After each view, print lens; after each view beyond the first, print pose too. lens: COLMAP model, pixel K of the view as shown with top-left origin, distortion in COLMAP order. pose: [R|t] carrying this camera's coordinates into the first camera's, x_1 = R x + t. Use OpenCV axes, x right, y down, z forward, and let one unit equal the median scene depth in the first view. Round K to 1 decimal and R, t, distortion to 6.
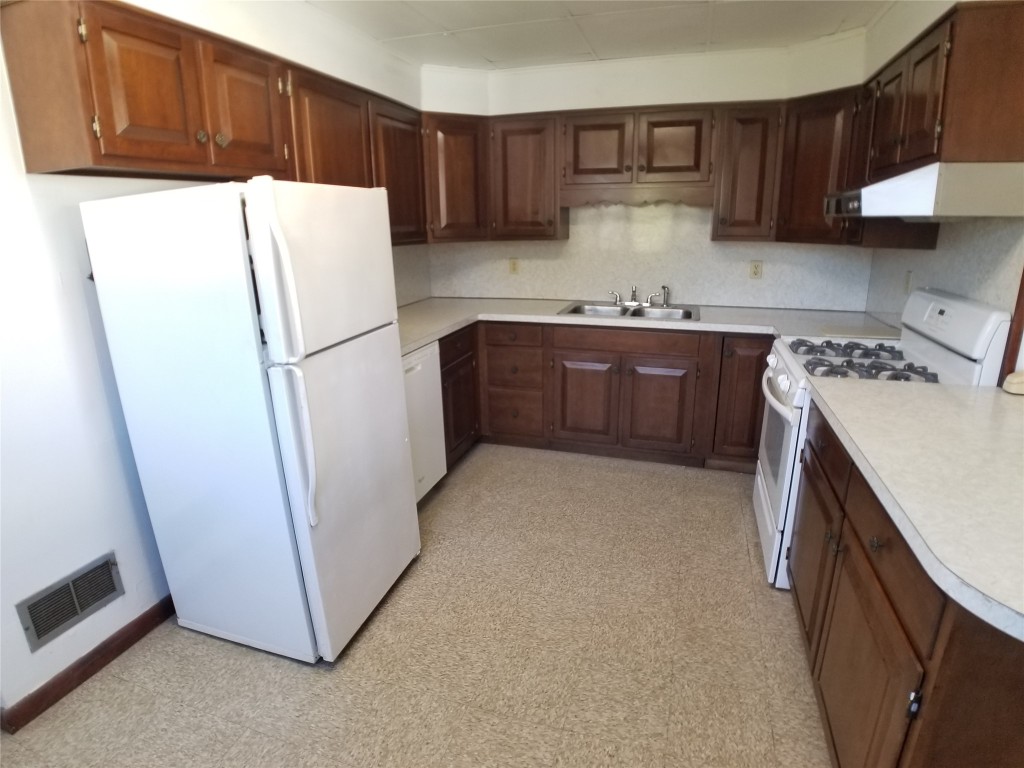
lens RADIAL K [[550.8, 0, 512.1], [0, 550.8, 377.5], [0, 0, 1]] dist [-0.082516, 0.007583]
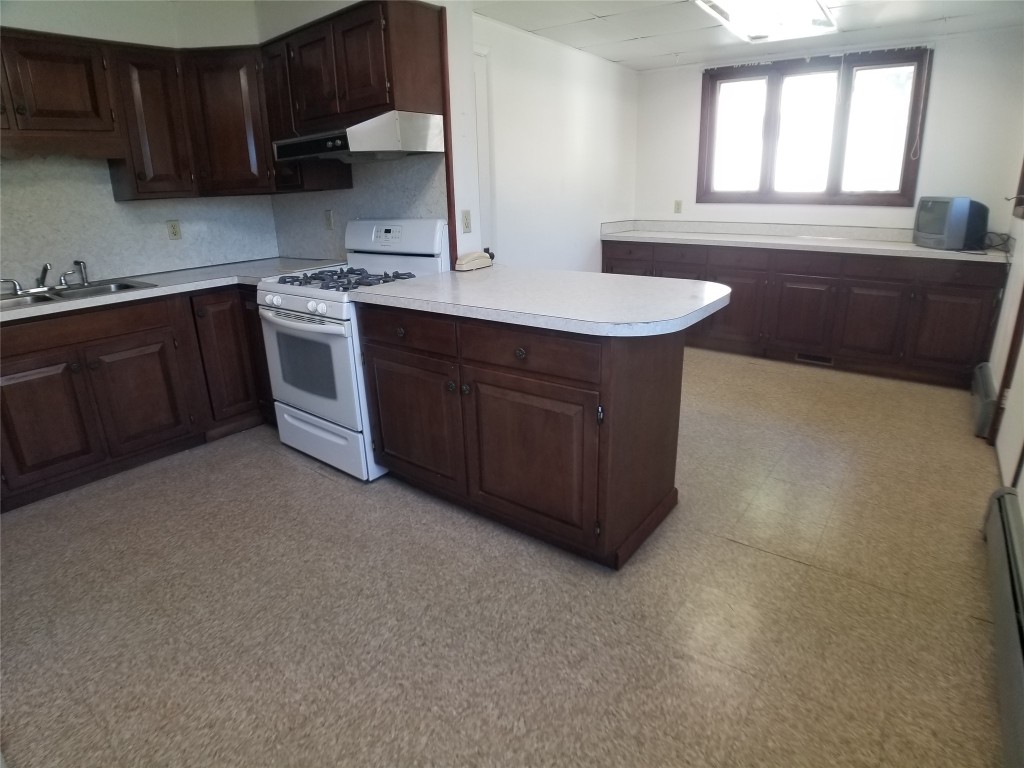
lens RADIAL K [[550.8, 0, 512.1], [0, 550.8, 377.5], [0, 0, 1]] dist [-0.082516, 0.007583]
pose [[0.345600, -0.294098, 0.891105, -0.398451], [0.273820, 0.939896, 0.204004, 0.027162], [-0.897543, 0.173498, 0.405358, 0.215861]]
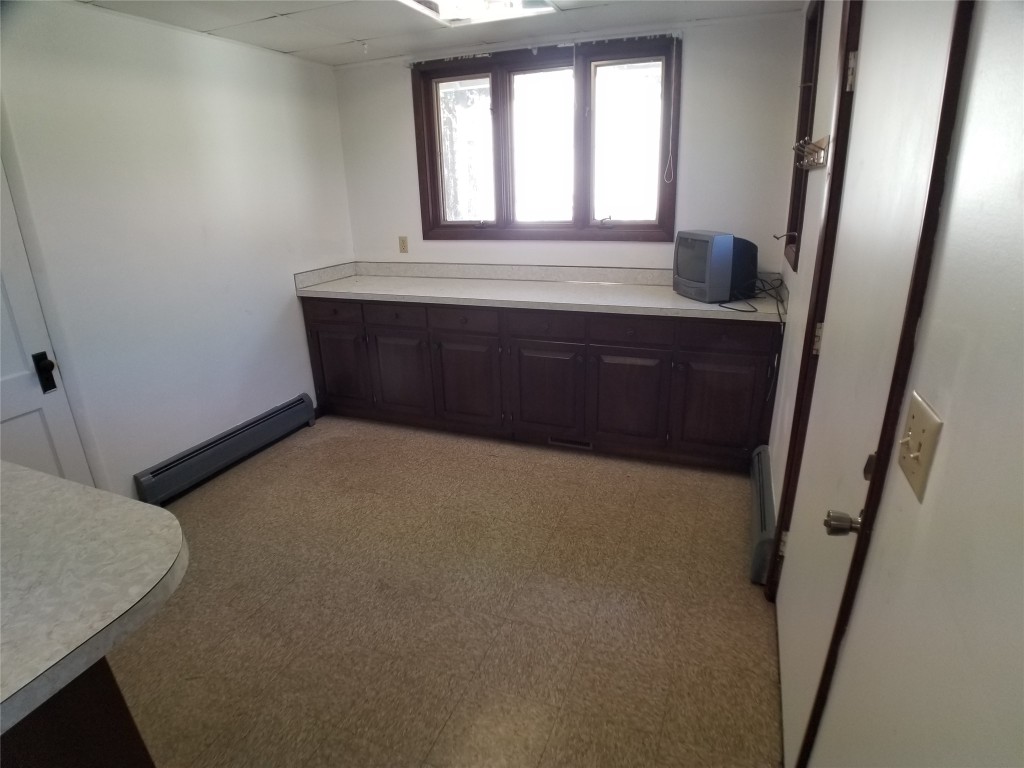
lens RADIAL K [[550.0, 0, 516.4], [0, 550.0, 389.0], [0, 0, 1]] dist [-0.076482, 0.000799]
pose [[0.060015, -0.329048, 0.942404, 0.316783], [0.295198, 0.907728, 0.298141, 0.014997], [-0.953549, 0.260303, 0.151612, -0.122298]]
